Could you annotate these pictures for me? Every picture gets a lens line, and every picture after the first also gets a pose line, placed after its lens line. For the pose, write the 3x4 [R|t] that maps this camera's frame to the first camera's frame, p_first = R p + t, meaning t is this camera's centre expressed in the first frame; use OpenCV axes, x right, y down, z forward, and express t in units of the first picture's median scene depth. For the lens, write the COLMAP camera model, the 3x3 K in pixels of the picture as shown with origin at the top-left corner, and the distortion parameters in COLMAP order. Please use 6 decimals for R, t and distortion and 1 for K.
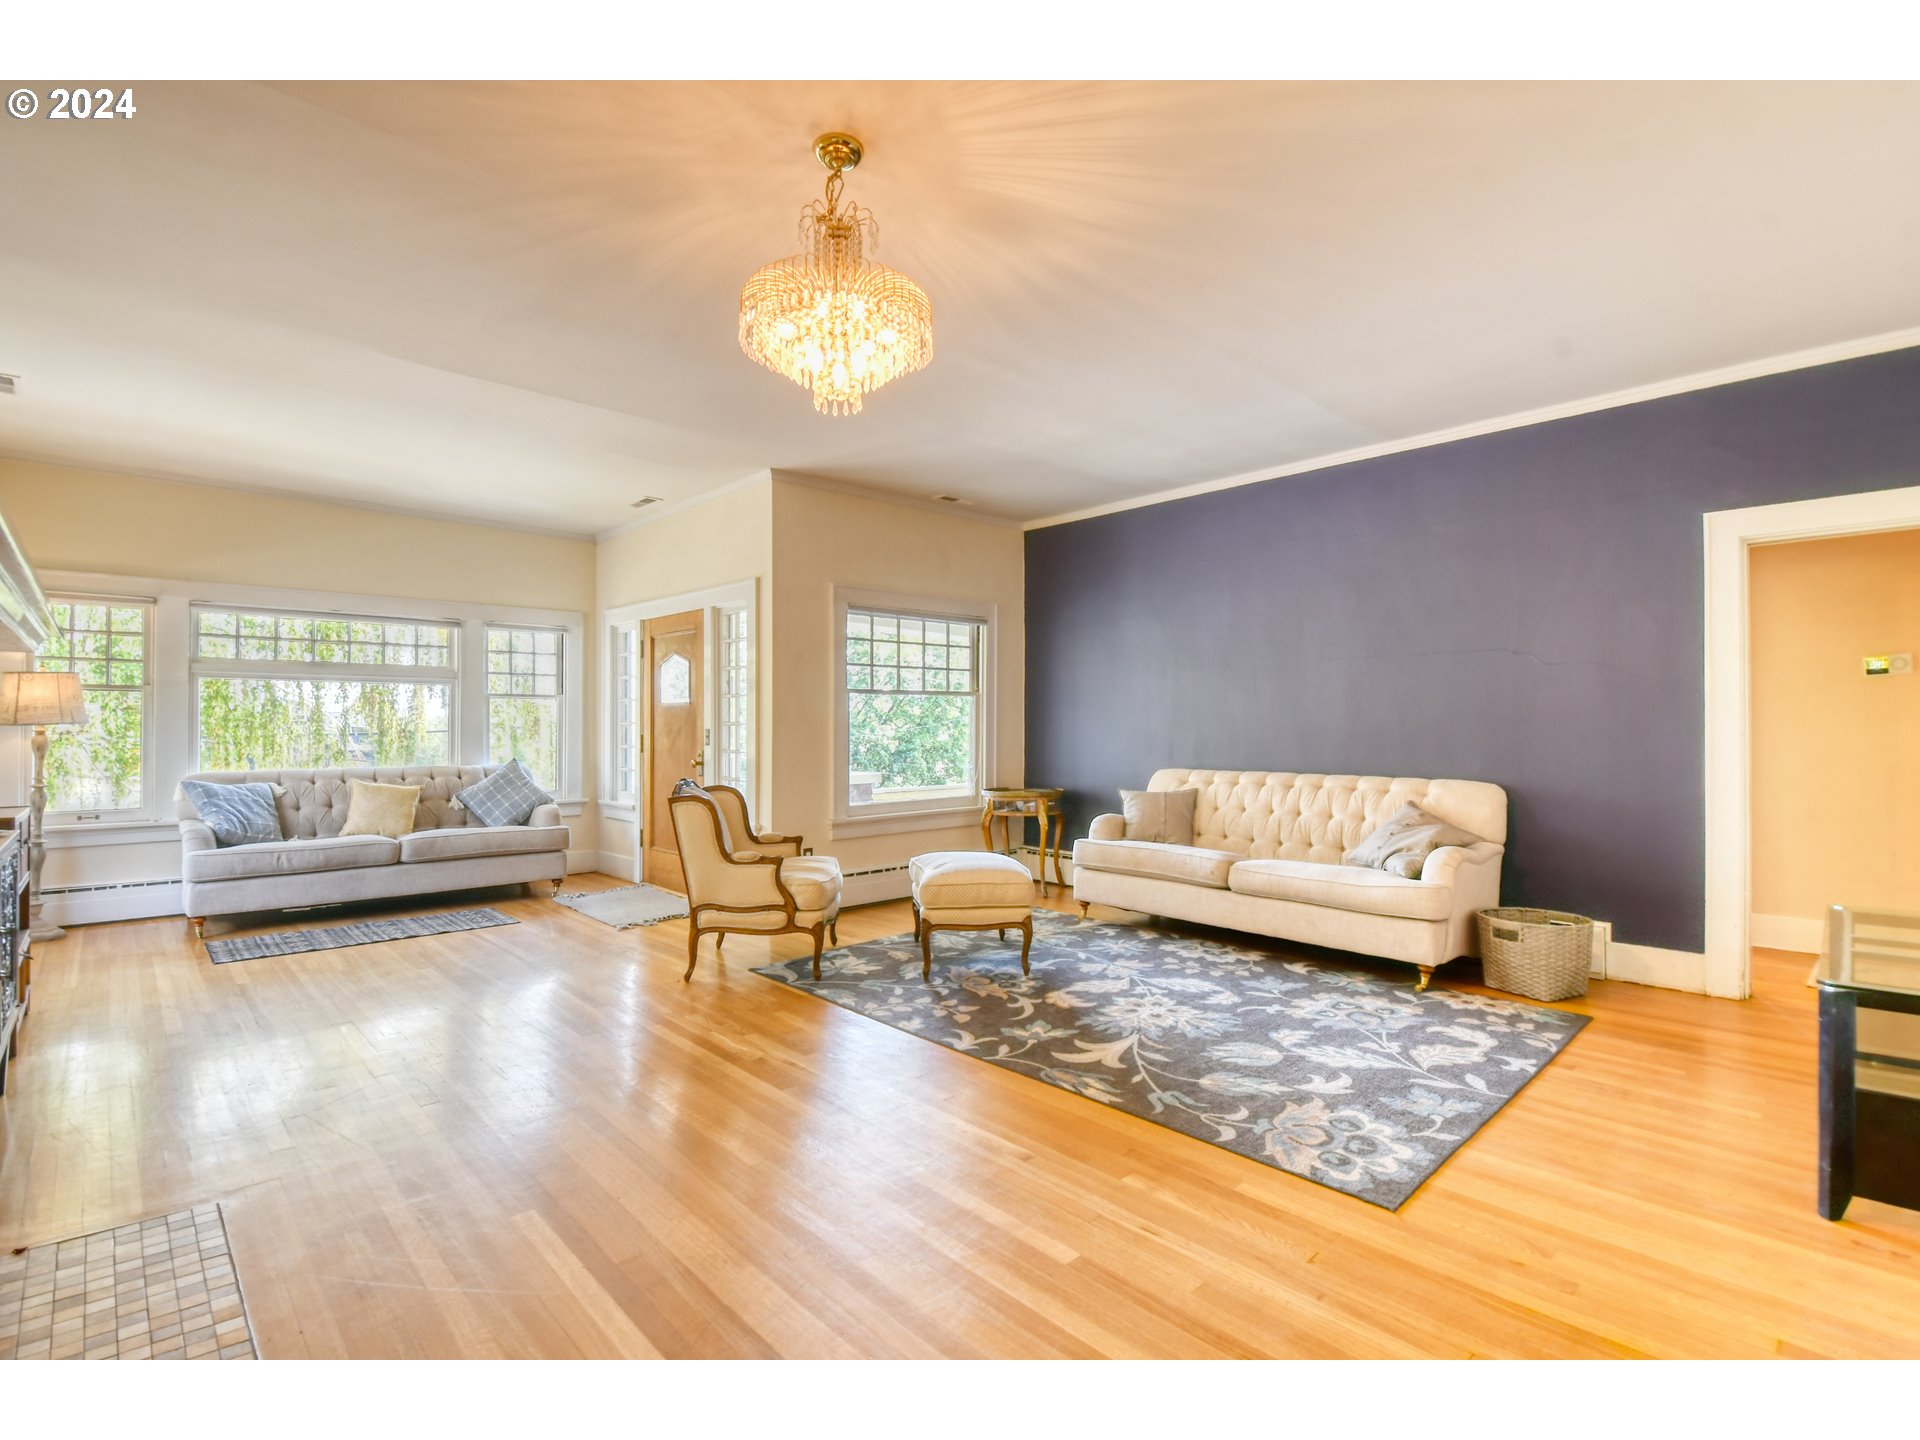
lens RADIAL K [[917.3, 0, 974.8], [0, 917.3, 720.4], [0, 0, 1]] dist [0.010660, -0.000531]
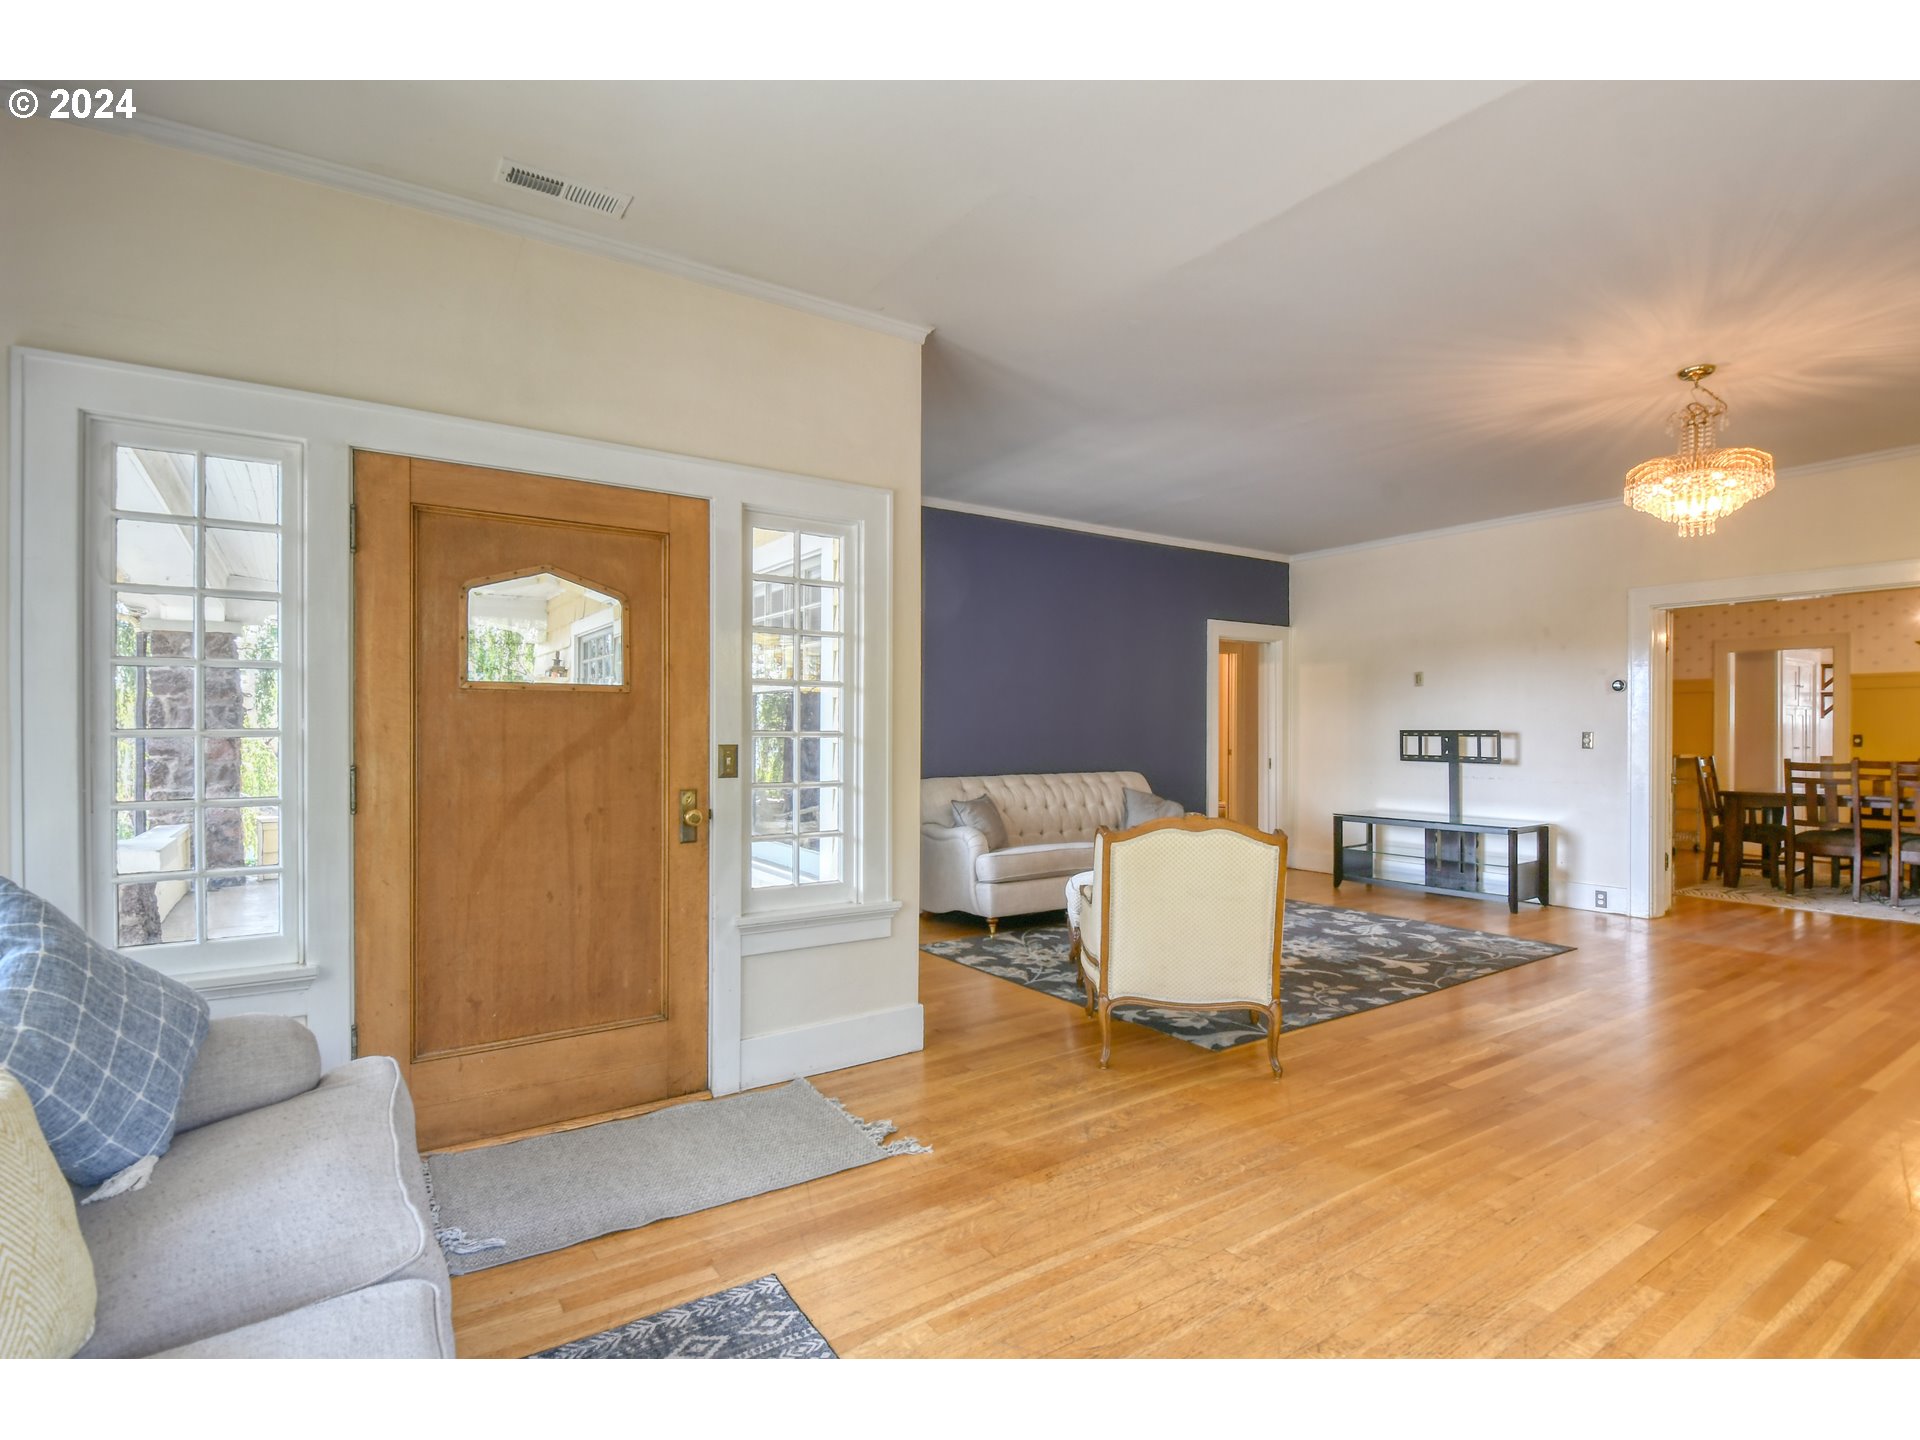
lens RADIAL K [[917.3, 0, 971.5], [0, 917.3, 721.8], [0, 0, 1]] dist [0.010660, -0.000531]
pose [[0.195849, -0.002561, 0.980631, -1.258204], [0.001056, 0.999997, 0.002400, -0.022884], [-0.980634, 0.000566, 0.195851, 1.226869]]
